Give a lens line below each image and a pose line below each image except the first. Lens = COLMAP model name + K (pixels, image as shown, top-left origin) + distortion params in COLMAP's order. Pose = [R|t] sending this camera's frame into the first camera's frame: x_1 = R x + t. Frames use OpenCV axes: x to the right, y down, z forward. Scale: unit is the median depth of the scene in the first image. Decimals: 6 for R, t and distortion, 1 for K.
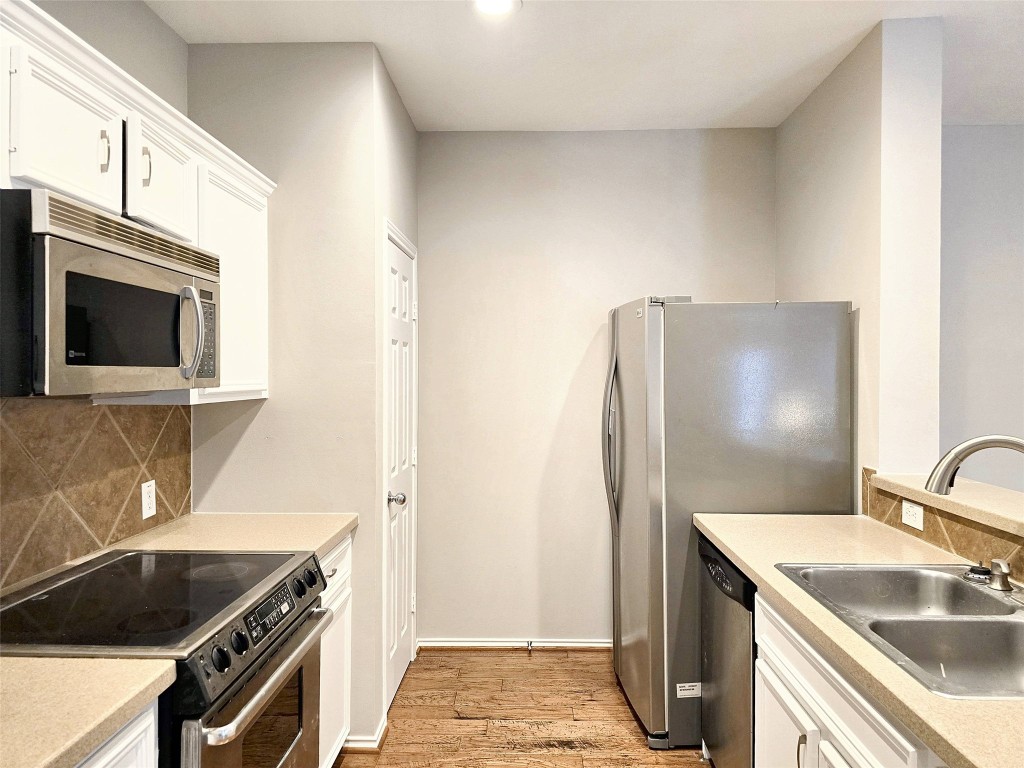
lens RADIAL K [[690.5, 0, 513.9], [0, 690.5, 373.1], [0, 0, 1]] dist [0.009798, 0.000435]
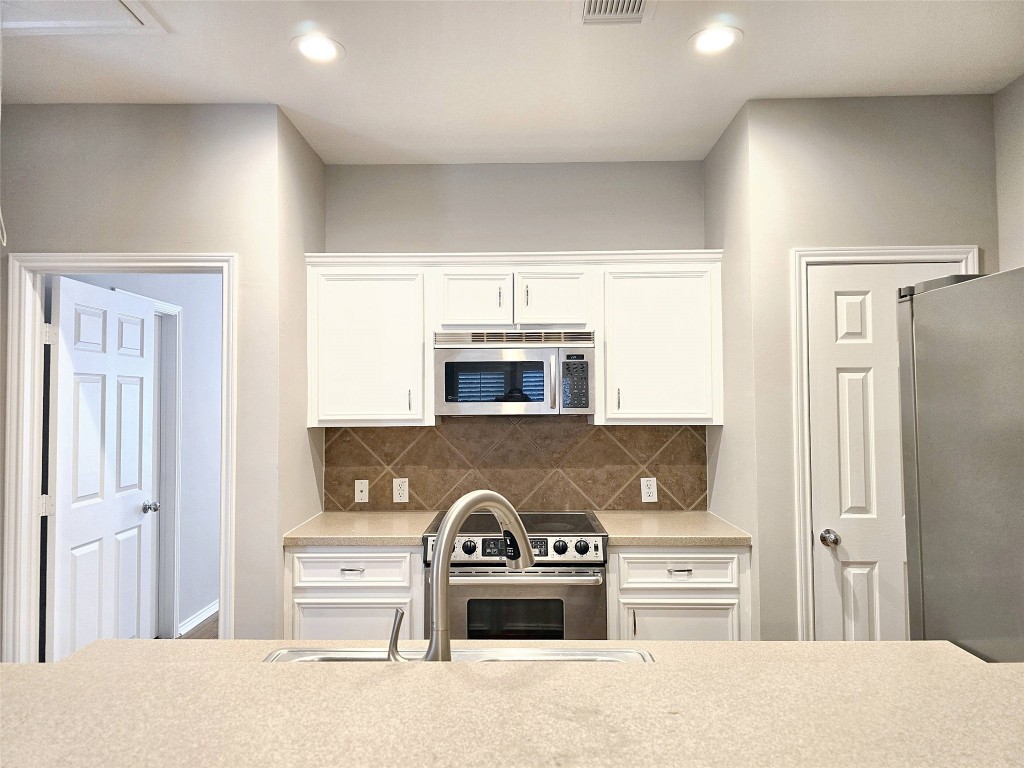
lens RADIAL K [[690.5, 0, 511.6], [0, 690.5, 391.0], [0, 0, 1]] dist [0.009798, 0.000435]
pose [[0.018177, -0.009019, -0.999794, 1.042760], [0.002229, 0.999957, -0.008980, -0.017968], [0.999832, -0.002065, 0.018196, 0.750455]]
